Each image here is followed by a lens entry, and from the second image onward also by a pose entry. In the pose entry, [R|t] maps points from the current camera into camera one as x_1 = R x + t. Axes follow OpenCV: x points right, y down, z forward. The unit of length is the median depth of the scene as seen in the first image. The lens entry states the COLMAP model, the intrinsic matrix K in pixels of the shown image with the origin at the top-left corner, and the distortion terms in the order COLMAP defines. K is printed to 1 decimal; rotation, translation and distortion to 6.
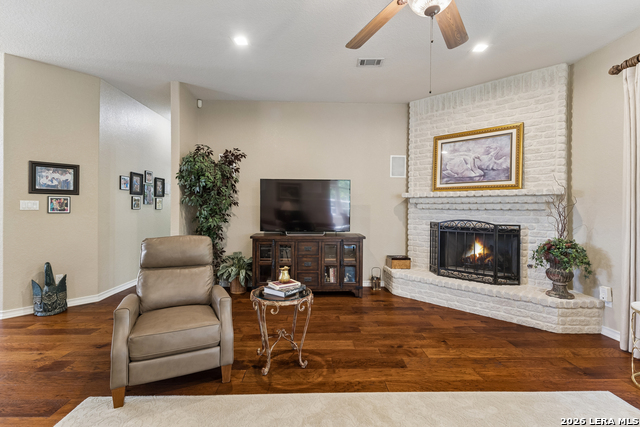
lens RADIAL K [[292.0, 0, 322.1], [0, 292.0, 208.1], [0, 0, 1]] dist [0.000881, 0.000150]
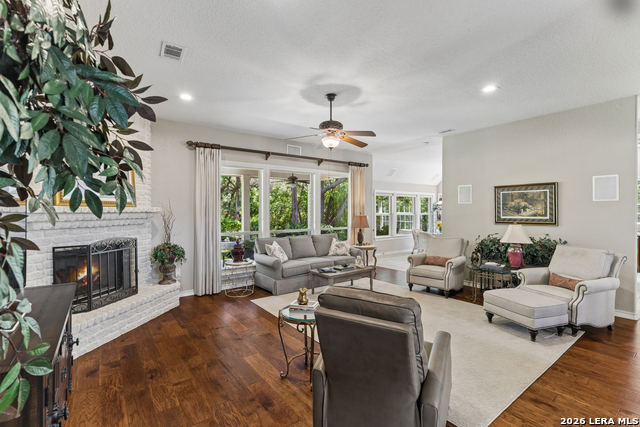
lens RADIAL K [[292.0, 0, 320.7], [0, 292.0, 211.6], [0, 0, 1]] dist [0.000881, 0.000150]
pose [[-0.576006, -0.008598, 0.817401, -0.651141], [-0.001835, 0.999956, 0.009225, -0.053473], [-0.817444, 0.003813, -0.575996, 0.990045]]
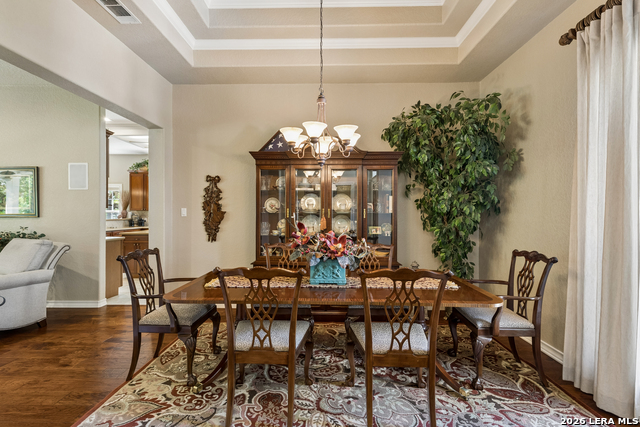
lens RADIAL K [[303.7, 0, 318.4], [0, 303.7, 219.0], [0, 0, 1]] dist [0.006313, 0.000300]
pose [[-0.998857, -0.006103, 0.047411, -1.264421], [-0.005255, 0.999824, 0.018003, -0.005076], [-0.047513, 0.017733, -0.998713, 0.560619]]
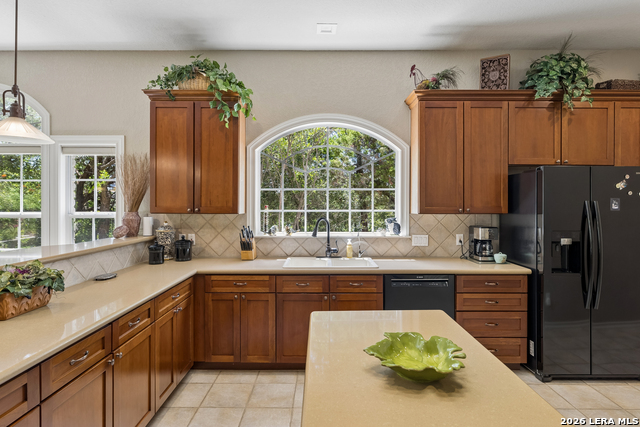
lens RADIAL K [[341.3, 0, 320.4], [0, 341.3, 202.9], [0, 0, 1]] dist [0.004731, -0.000864]
pose [[-0.999565, -0.004132, 0.029195, -0.209322], [-0.004206, 0.999988, -0.002467, -0.044256], [-0.029185, -0.002589, -0.999571, -0.797435]]
